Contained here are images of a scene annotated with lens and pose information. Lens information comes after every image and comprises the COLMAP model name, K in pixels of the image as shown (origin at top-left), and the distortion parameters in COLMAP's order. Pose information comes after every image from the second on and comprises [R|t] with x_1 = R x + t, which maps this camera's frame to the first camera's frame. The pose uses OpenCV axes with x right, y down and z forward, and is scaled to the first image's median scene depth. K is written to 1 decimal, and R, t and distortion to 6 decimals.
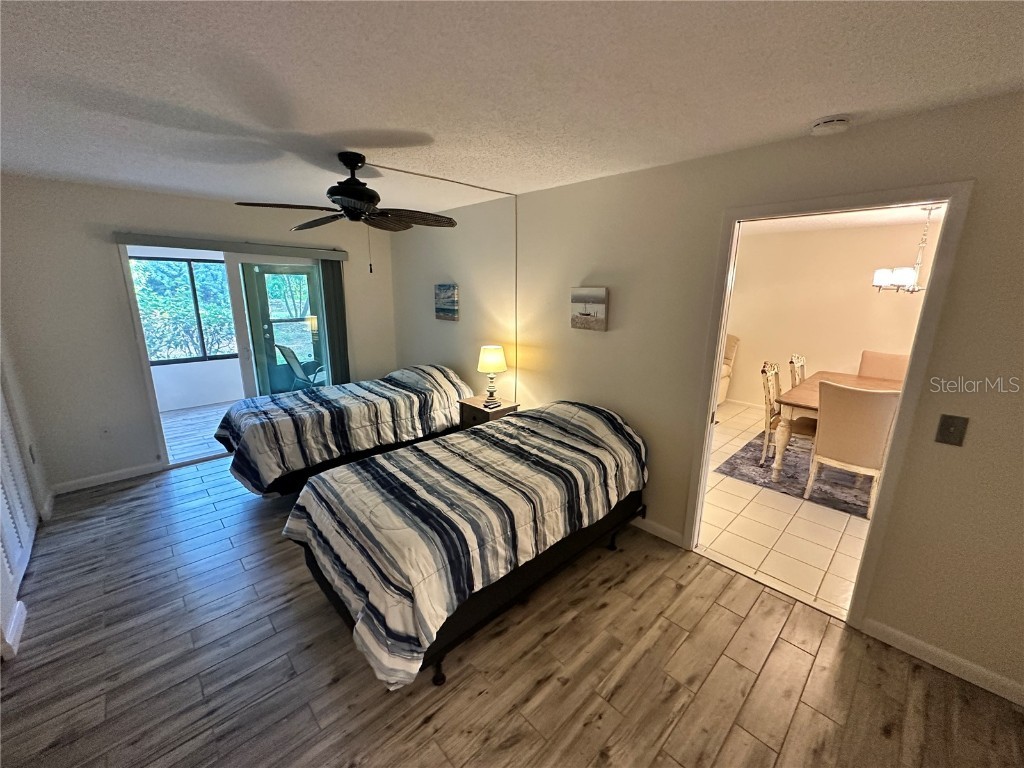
lens RADIAL K [[407.1, 0, 511.5], [0, 407.1, 384.2], [0, 0, 1]] dist [-0.001686, 0.000233]
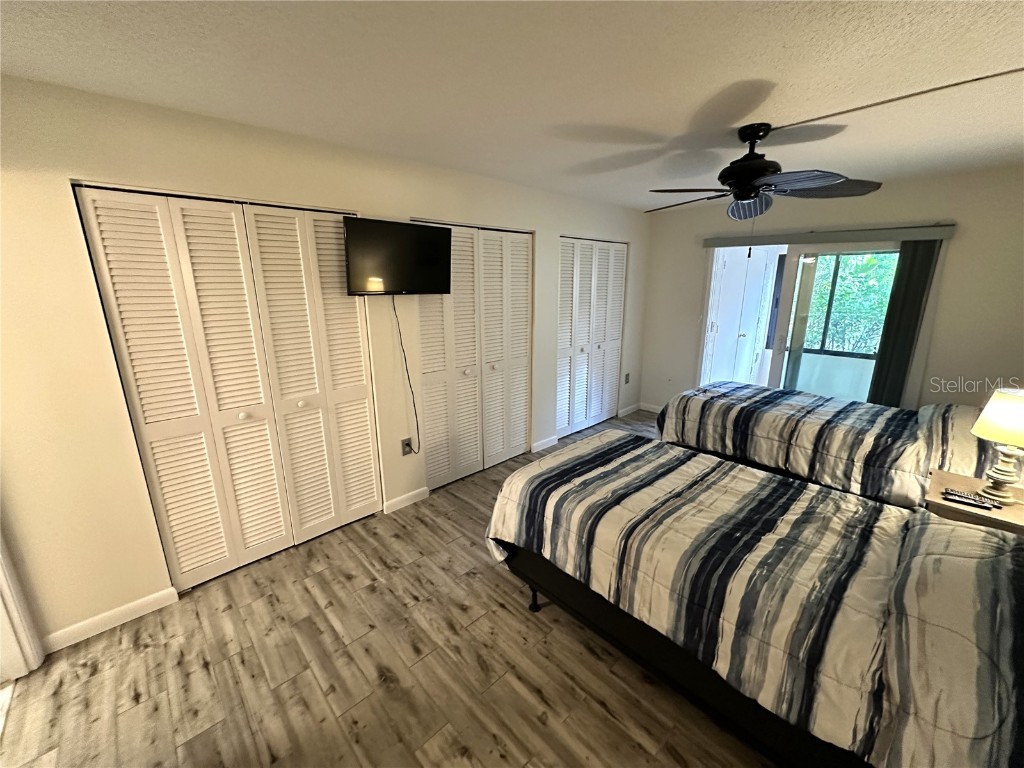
lens RADIAL K [[407.1, 0, 511.5], [0, 407.1, 384.2], [0, 0, 1]] dist [-0.001686, 0.000233]
pose [[-0.003447, 0.233260, -0.972408, 0.586295], [-0.227111, 0.946821, 0.227927, -0.100692], [0.973863, 0.221631, 0.049712, 0.525137]]
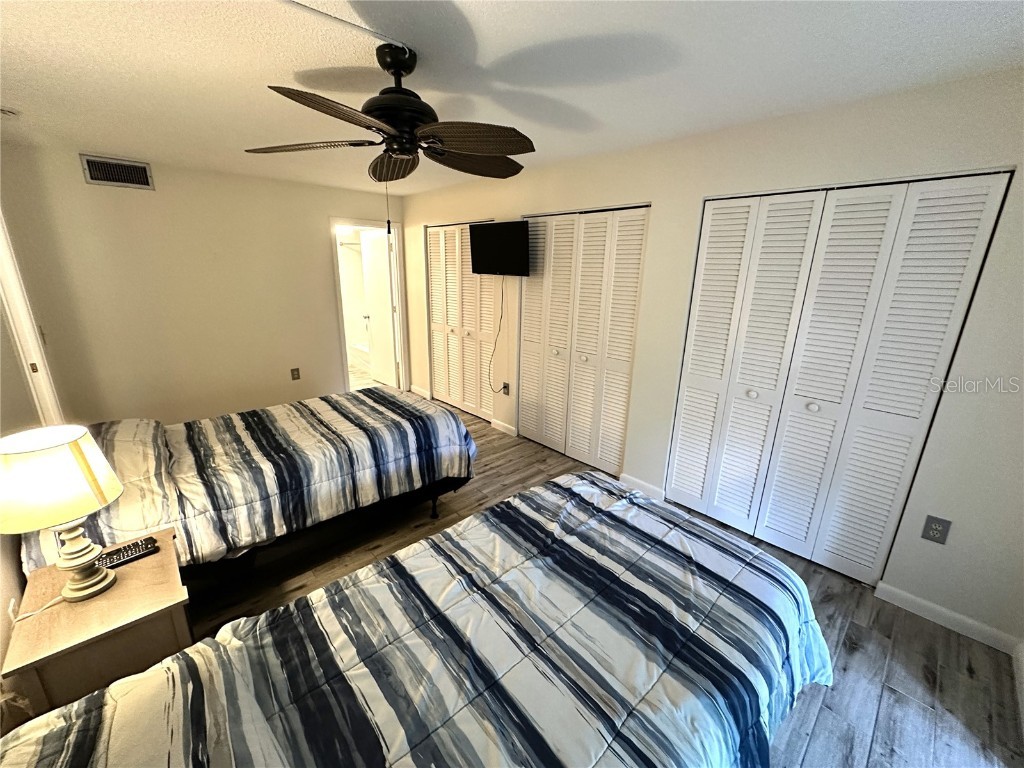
lens RADIAL K [[407.1, 0, 511.5], [0, 407.1, 384.2], [0, 0, 1]] dist [-0.001686, 0.000233]
pose [[-0.999423, -0.033916, -0.001720, -0.561650], [-0.030324, 0.868499, 0.494762, -0.403598], [-0.015286, 0.494529, -0.869027, 1.732851]]
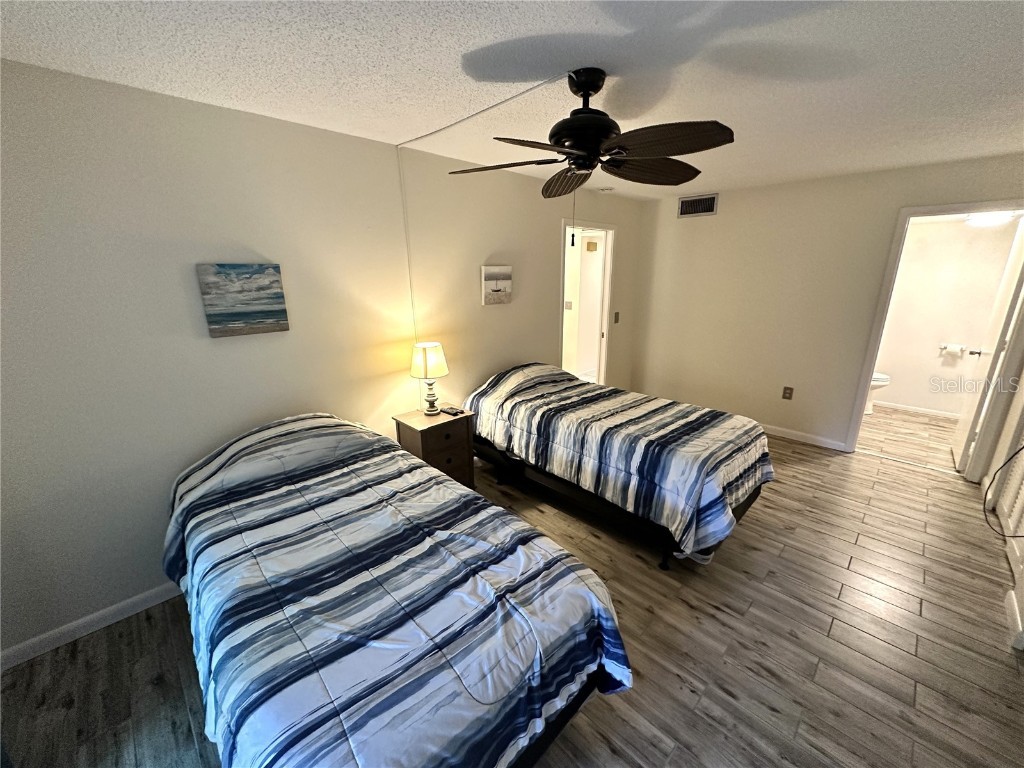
lens RADIAL K [[407.1, 0, 511.5], [0, 407.1, 384.2], [0, 0, 1]] dist [-0.001686, 0.000233]
pose [[-0.017721, -0.280874, 0.959581, -1.143026], [0.240683, 0.930312, 0.276751, -0.275857], [-0.970442, 0.235859, 0.051116, 1.147567]]
